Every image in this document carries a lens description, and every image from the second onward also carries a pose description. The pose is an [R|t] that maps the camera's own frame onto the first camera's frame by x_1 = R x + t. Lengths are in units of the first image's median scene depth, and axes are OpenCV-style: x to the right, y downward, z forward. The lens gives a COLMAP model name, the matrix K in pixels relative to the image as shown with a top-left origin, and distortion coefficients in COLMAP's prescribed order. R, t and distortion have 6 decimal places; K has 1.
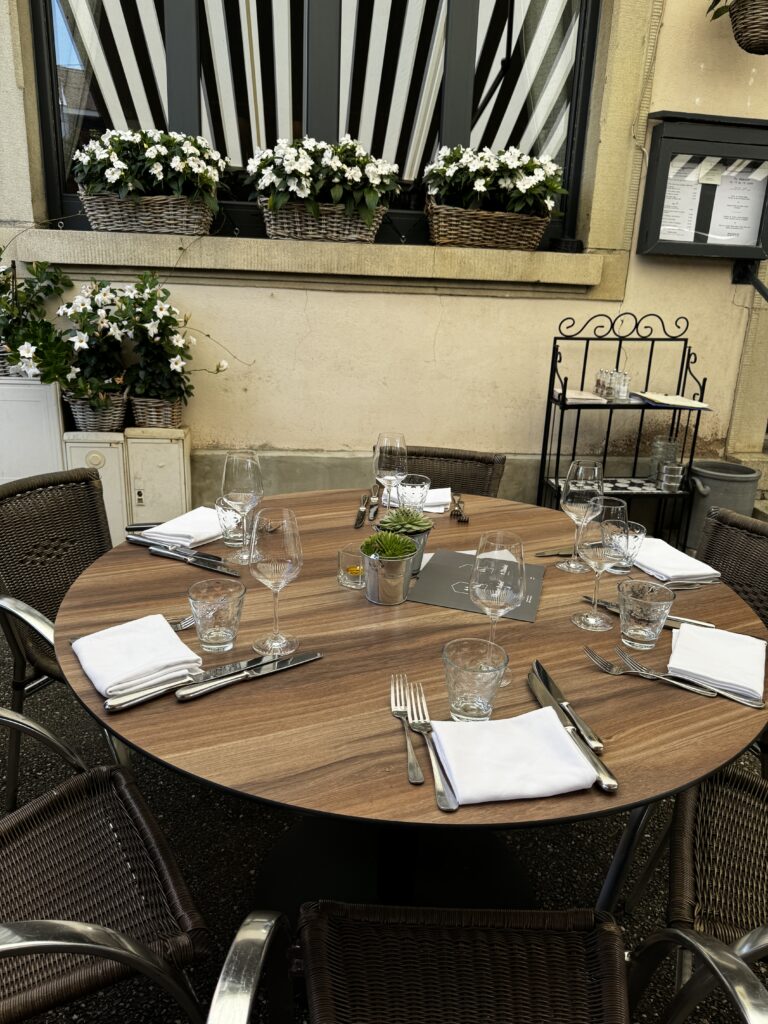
lens RADIAL K [[770.0, 0, 372.6], [0, 770.0, 511.6], [0, 0, 1]] dist [0.050235, -0.054578]
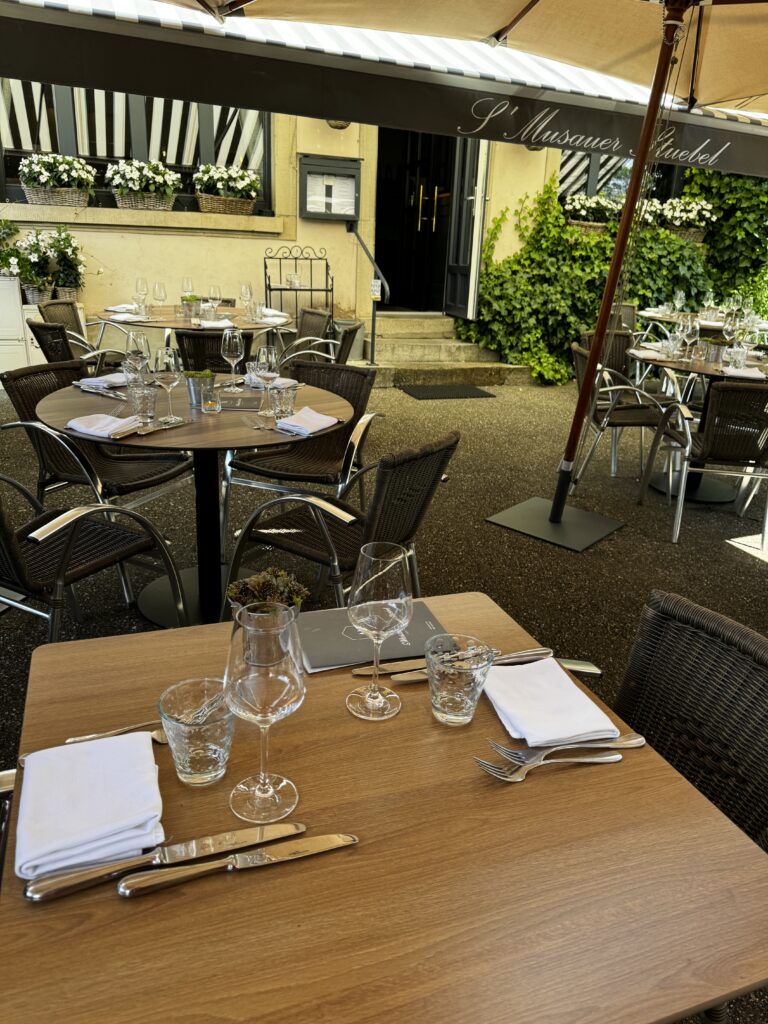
lens RADIAL K [[770.0, 0, 372.6], [0, 770.0, 511.6], [0, 0, 1]] dist [0.050235, -0.054578]
pose [[0.970779, -0.081100, 0.225857, -0.011235], [0.069319, 0.995811, 0.059625, 0.385549], [-0.229747, -0.042226, 0.972334, -1.236409]]
